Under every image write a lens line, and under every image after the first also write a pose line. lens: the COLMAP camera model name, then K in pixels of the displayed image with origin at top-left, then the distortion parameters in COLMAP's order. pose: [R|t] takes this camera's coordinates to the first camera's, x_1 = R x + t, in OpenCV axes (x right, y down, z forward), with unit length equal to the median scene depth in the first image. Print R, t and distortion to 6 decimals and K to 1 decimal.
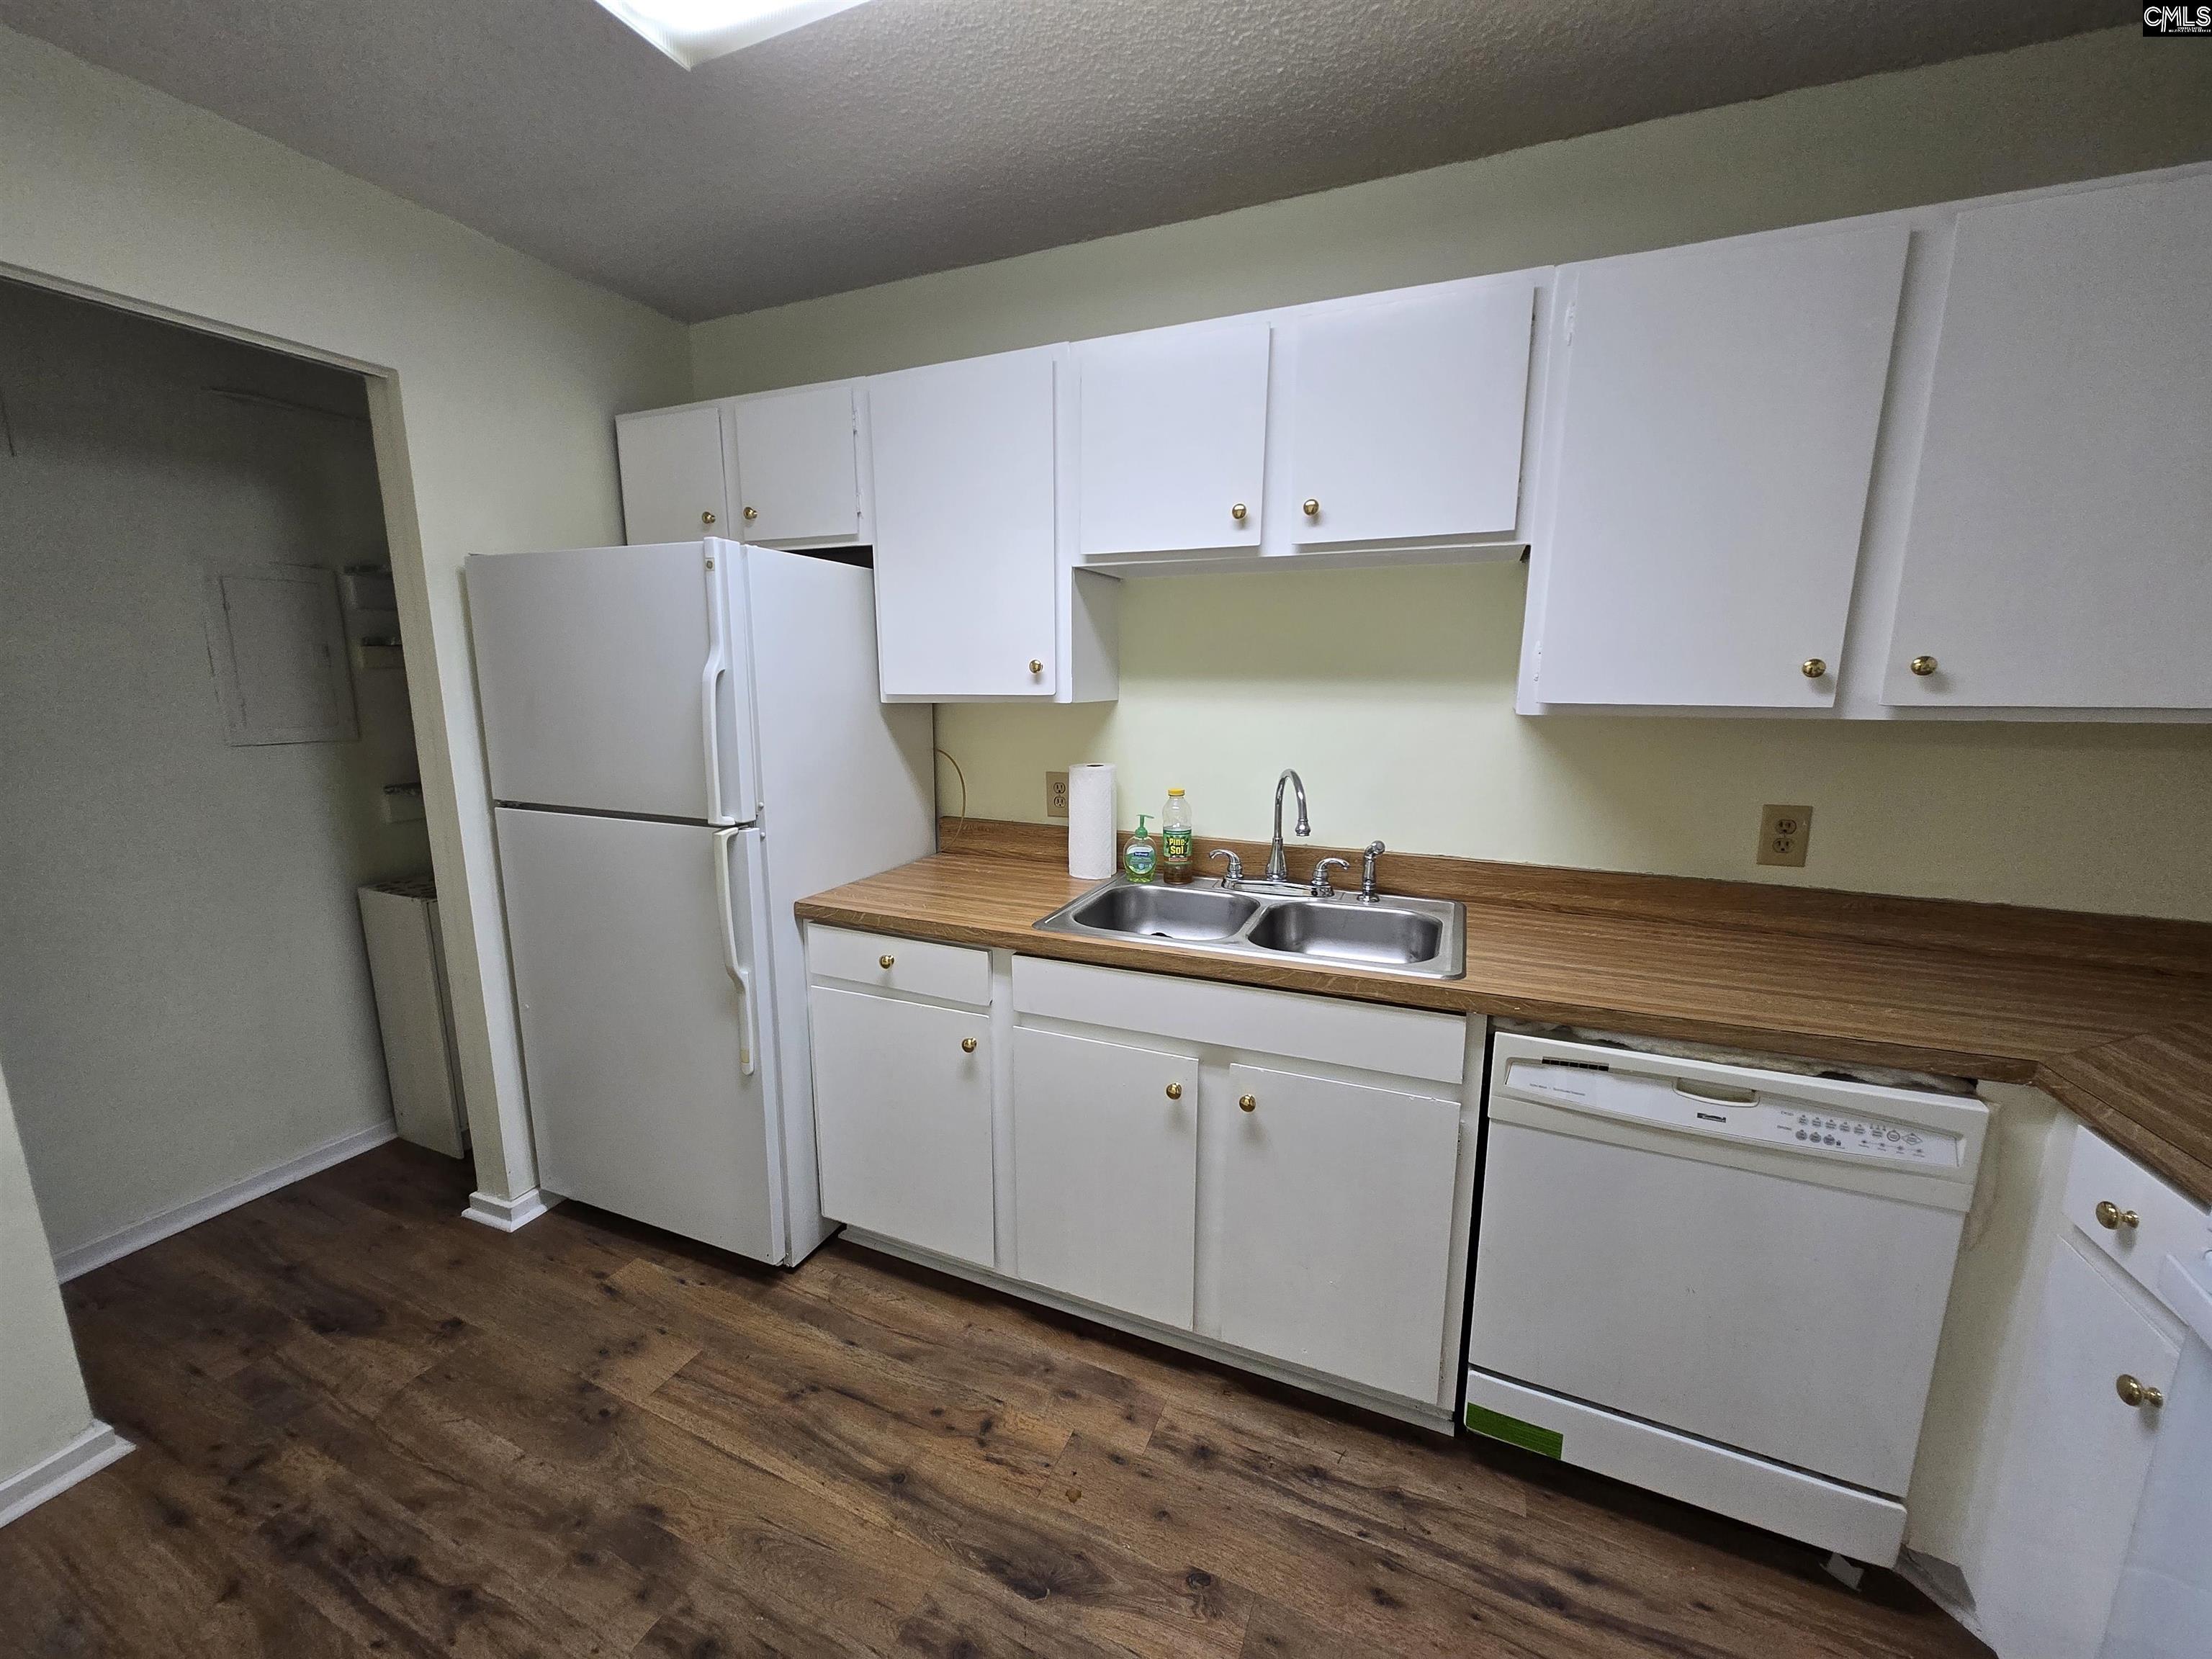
lens RADIAL K [[864.1, 0, 1090.3], [0, 864.1, 831.9], [0, 0, 1]] dist [0.000753, -0.000342]
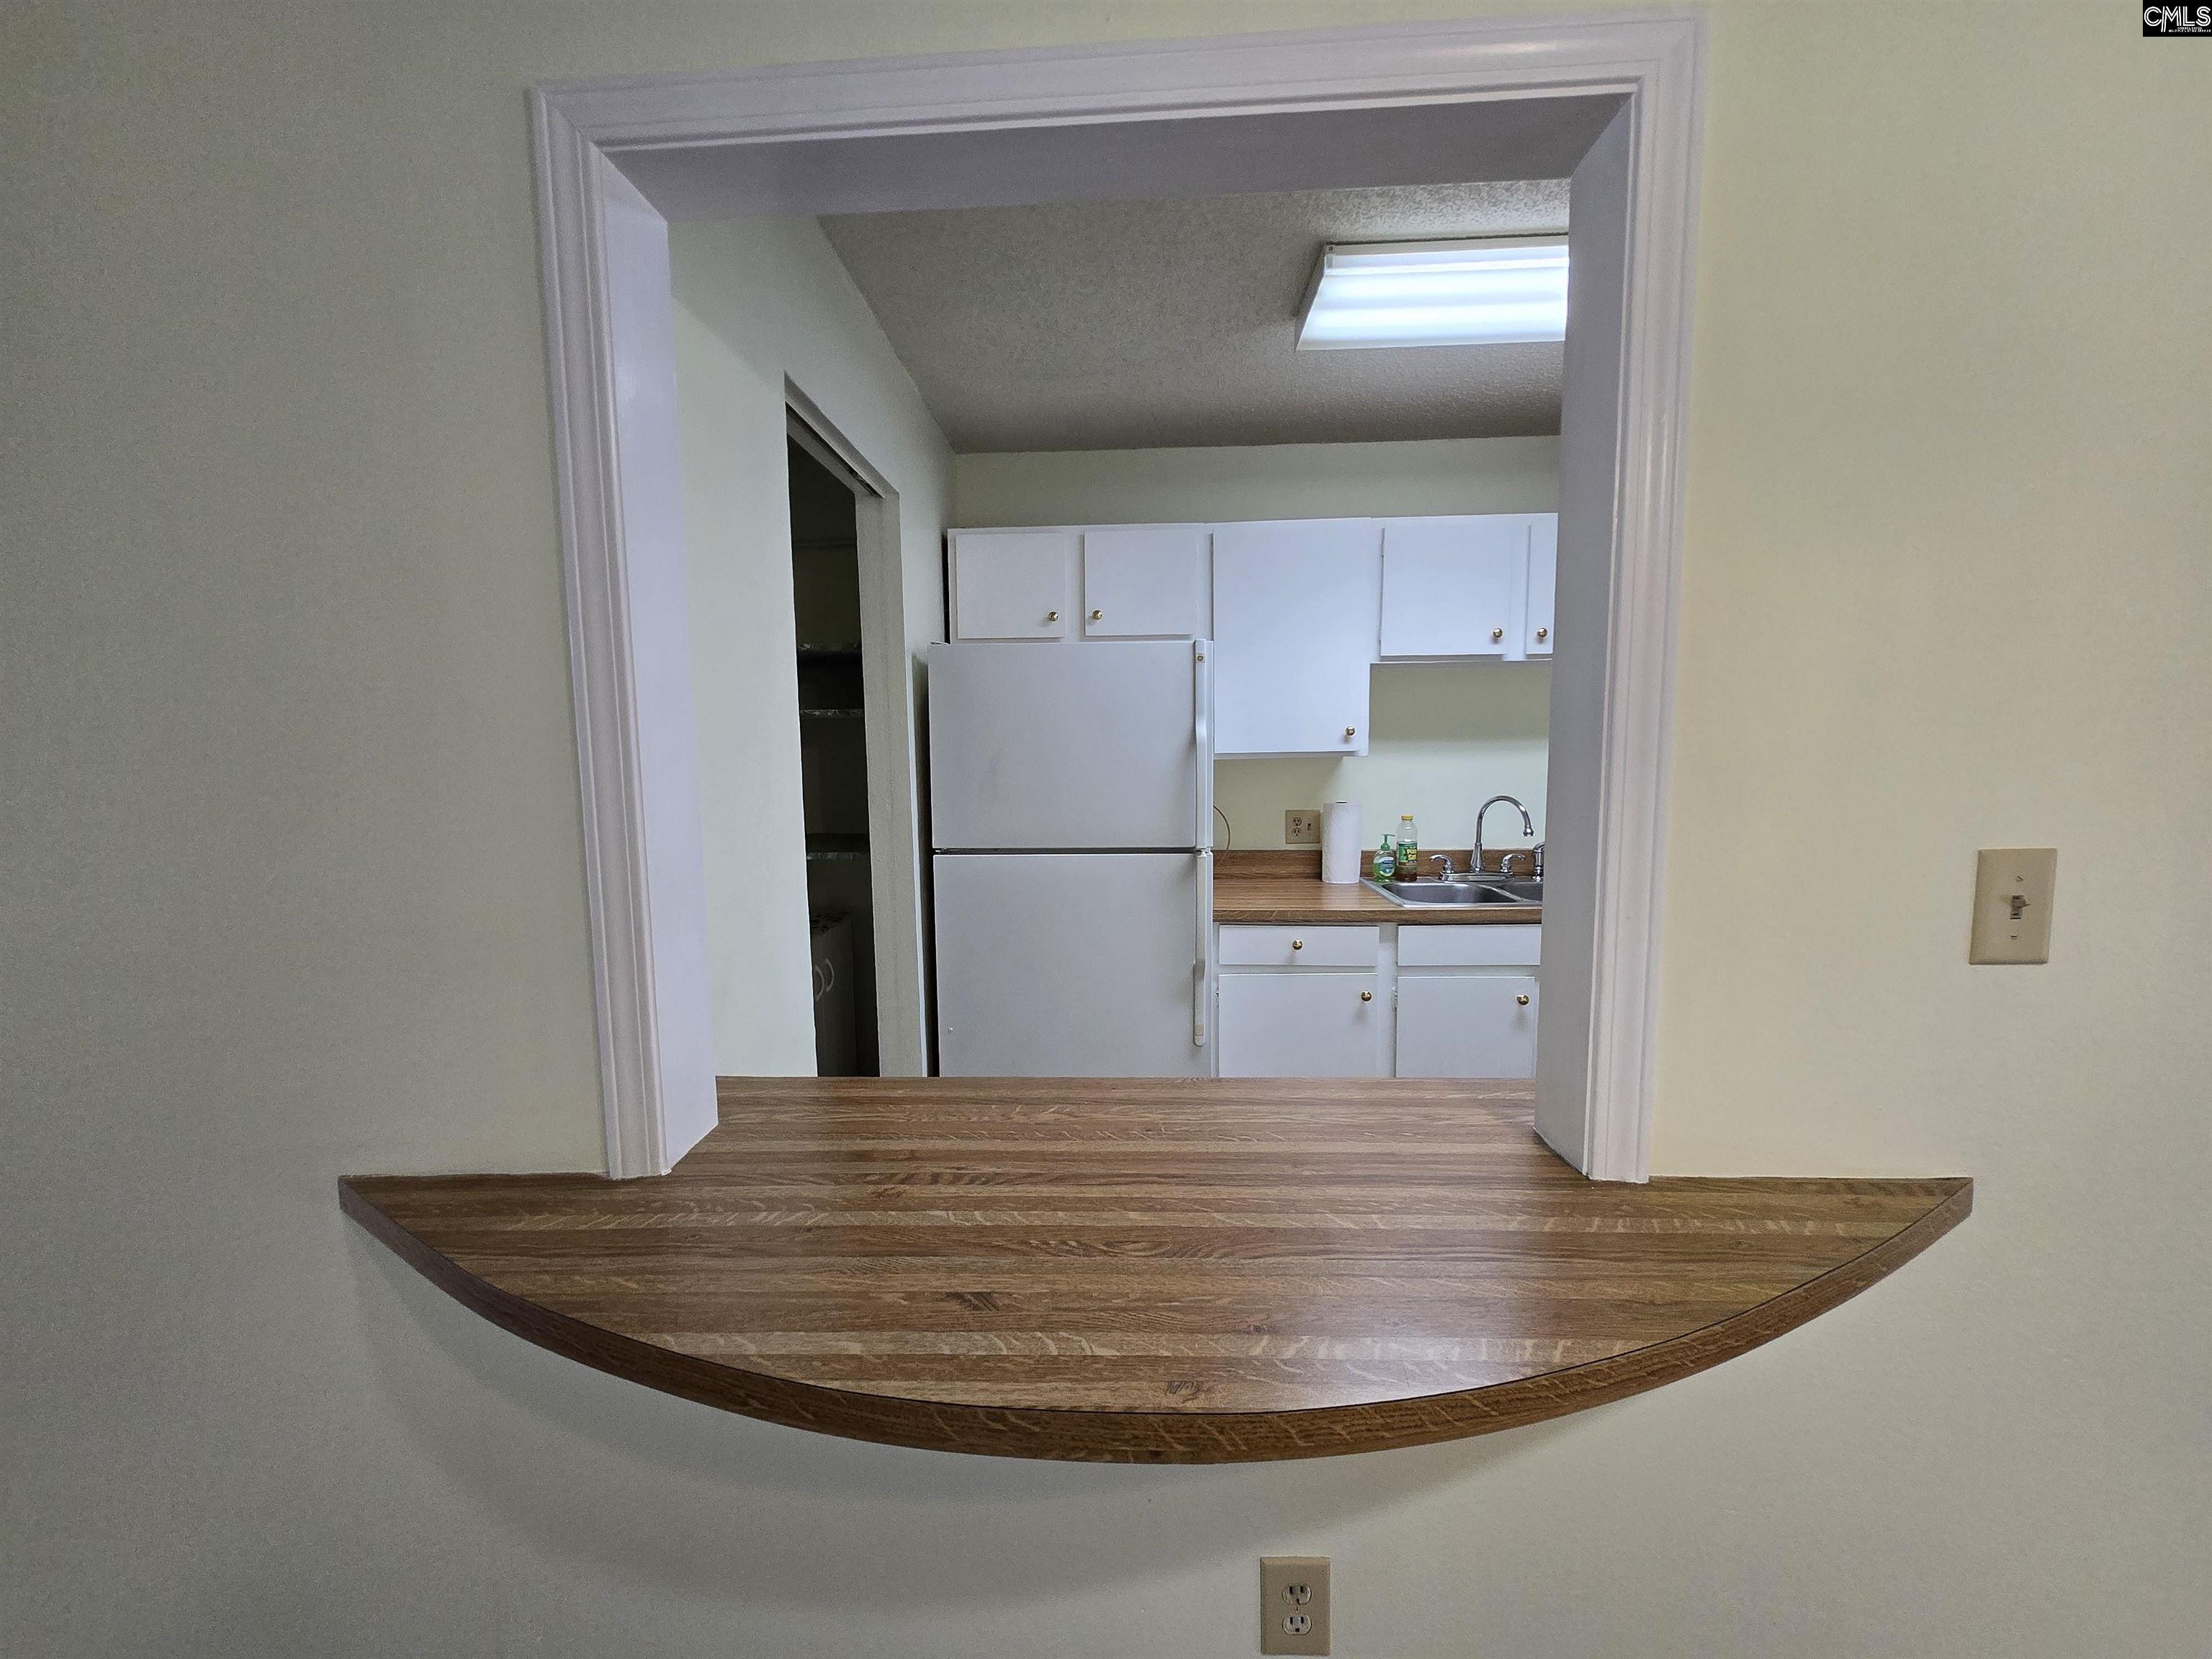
lens RADIAL K [[864.1, 0, 1094.4], [0, 864.1, 830.4], [0, 0, 1]] dist [0.000753, -0.000342]
pose [[0.937607, -0.046064, 0.344633, -1.122162], [0.077472, 0.993945, -0.077920, 0.059594], [-0.338957, 0.099757, 0.935498, -0.209765]]
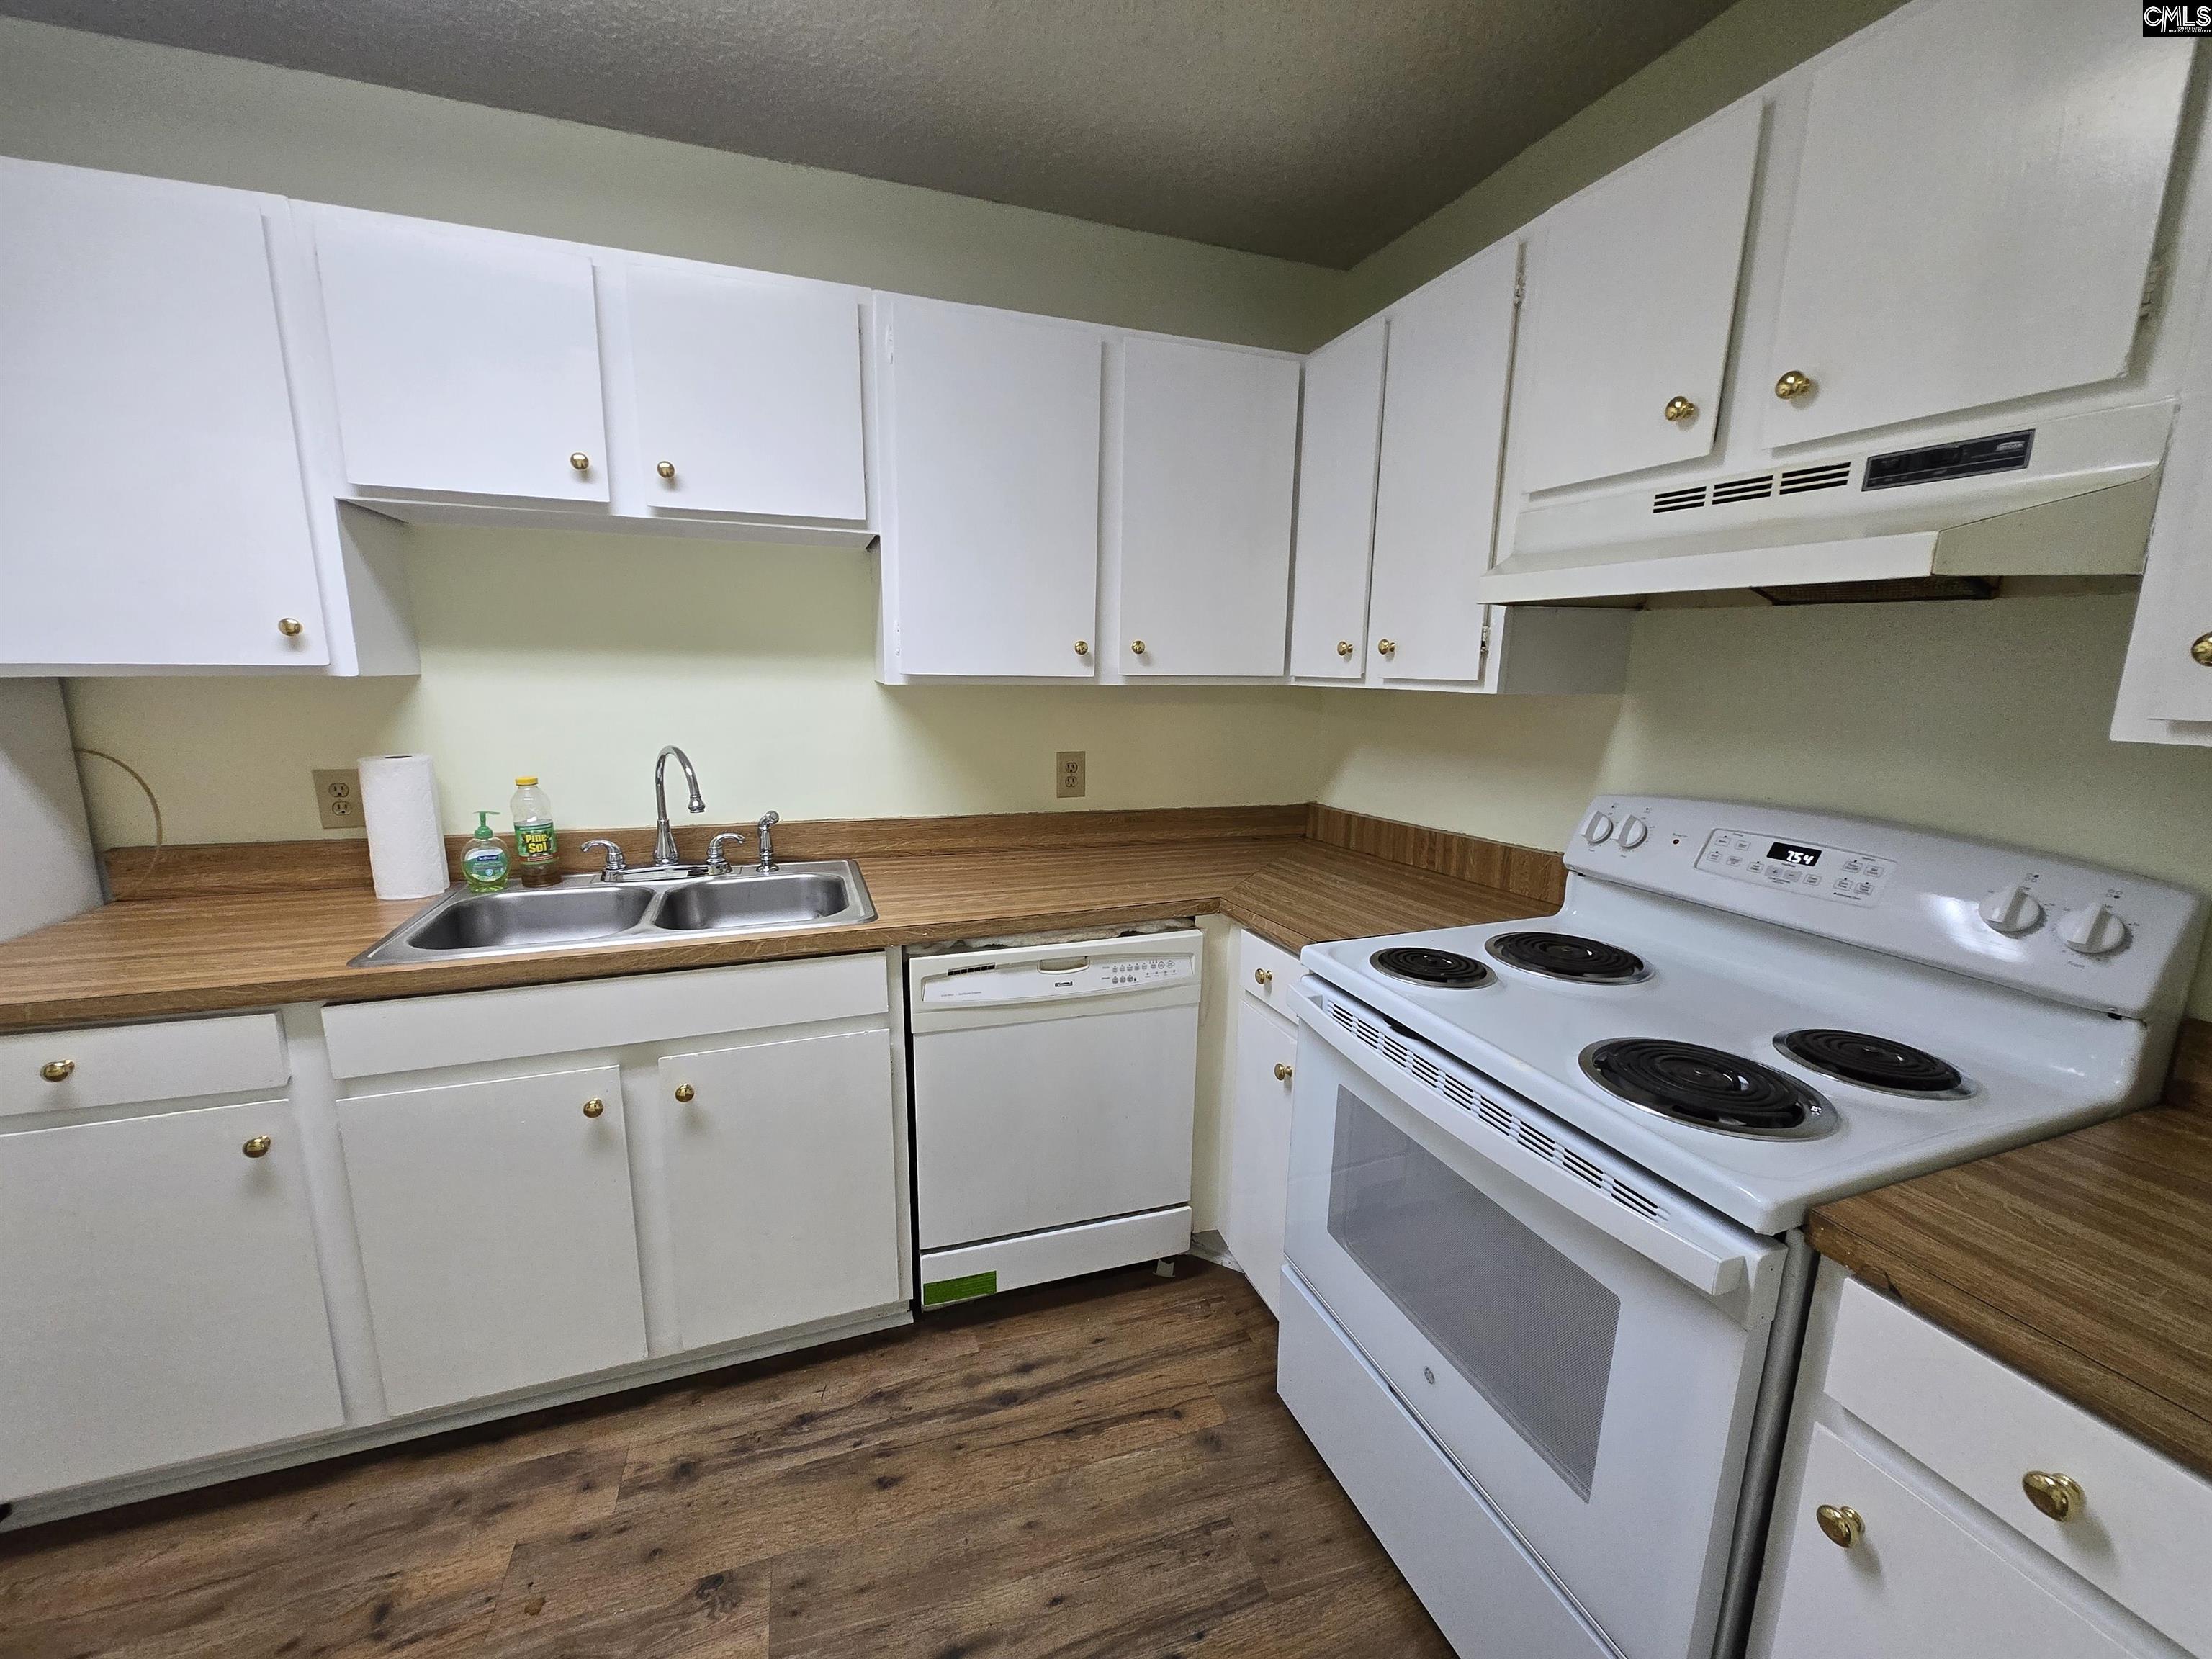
lens RADIAL K [[864.1, 0, 1094.0], [0, 864.1, 830.8], [0, 0, 1]] dist [0.000753, -0.000342]
pose [[0.734264, -0.118488, 0.668444, -0.085371], [0.108675, 0.992468, 0.056548, 0.020265], [-0.670109, 0.031122, 0.741610, -0.019716]]
